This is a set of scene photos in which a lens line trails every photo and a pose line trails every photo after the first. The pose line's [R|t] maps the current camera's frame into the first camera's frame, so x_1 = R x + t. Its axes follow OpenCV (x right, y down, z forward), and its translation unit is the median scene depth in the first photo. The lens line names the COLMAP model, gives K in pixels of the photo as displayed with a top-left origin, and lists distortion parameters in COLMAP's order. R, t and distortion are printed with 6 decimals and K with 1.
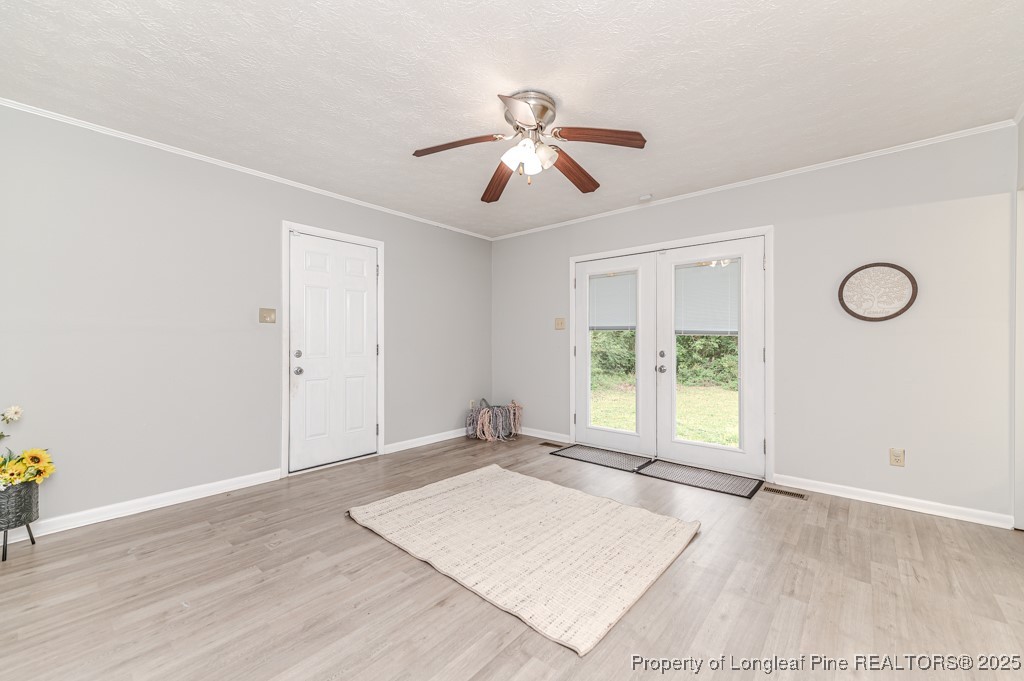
lens RADIAL K [[404.2, 0, 511.4], [0, 404.2, 346.4], [0, 0, 1]] dist [0.020427, -0.005103]
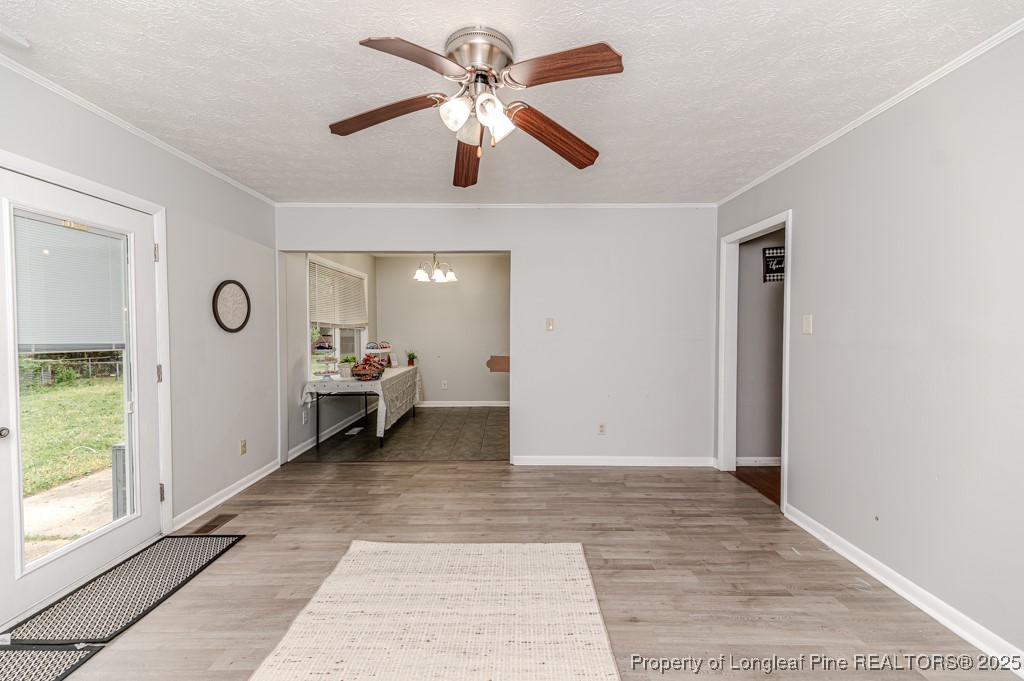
lens RADIAL K [[404.2, 0, 511.8], [0, 404.2, 341.9], [0, 0, 1]] dist [0.020427, -0.005103]
pose [[-0.650201, -0.026992, 0.759283, -0.392479], [0.009185, 0.999016, 0.043380, -0.066314], [-0.759707, 0.035180, -0.649313, 1.000241]]
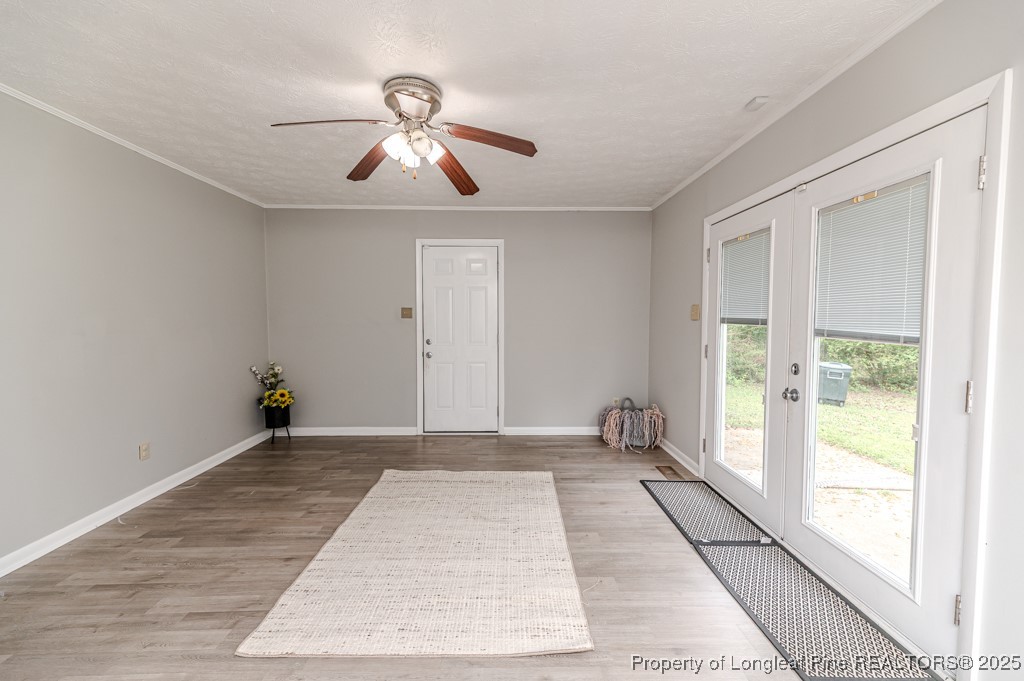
lens RADIAL K [[404.2, 0, 512.0], [0, 404.2, 335.0], [0, 0, 1]] dist [0.020427, -0.005103]
pose [[0.662731, 0.034209, -0.748076, 0.629509], [-0.008598, 0.999238, 0.038077, -0.055803], [0.748808, -0.018803, 0.662520, 0.370153]]
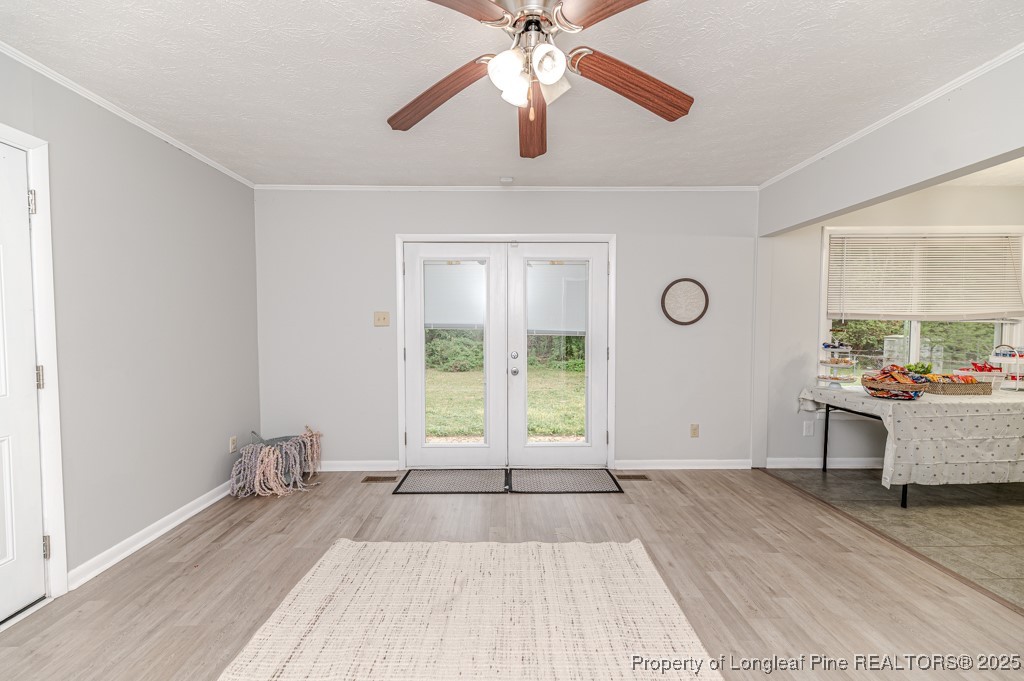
lens RADIAL K [[404.2, 0, 507.2], [0, 404.2, 340.6], [0, 0, 1]] dist [0.020427, -0.005103]
pose [[0.753286, -0.028390, 0.657080, -0.288375], [0.010142, 0.999451, 0.031555, -0.050672], [-0.657614, -0.017106, 0.753160, 0.368772]]
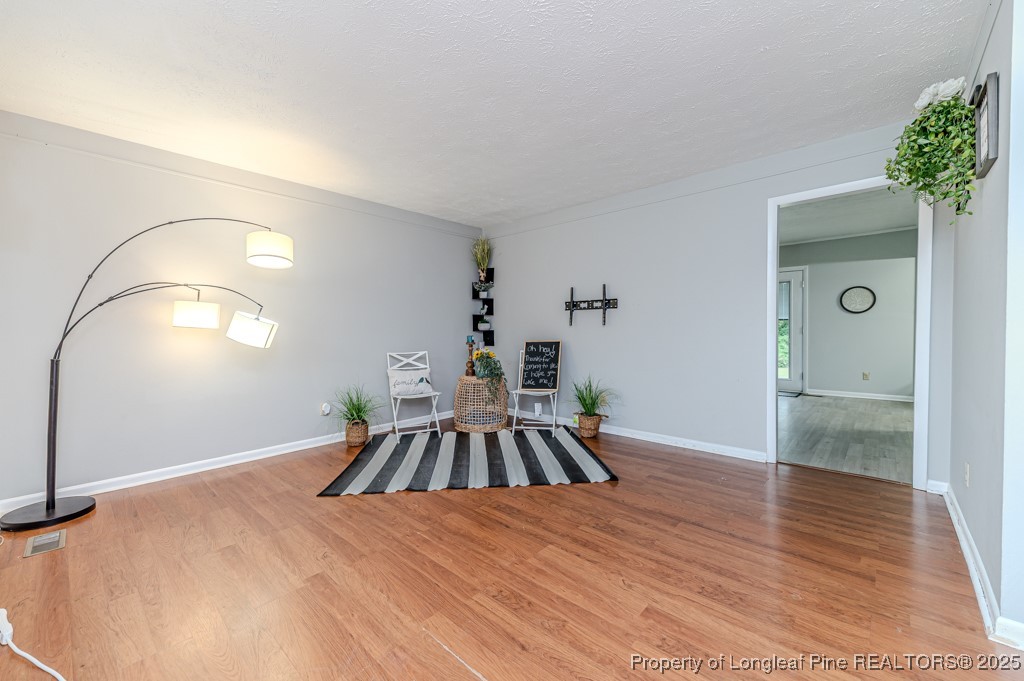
lens RADIAL K [[404.2, 0, 515.2], [0, 404.2, 340.5], [0, 0, 1]] dist [0.020427, -0.005103]
pose [[0.999435, -0.009990, -0.032081, -0.711141], [0.010535, 0.999802, 0.016855, 0.020262], [0.031906, -0.017184, 0.999343, -1.028035]]
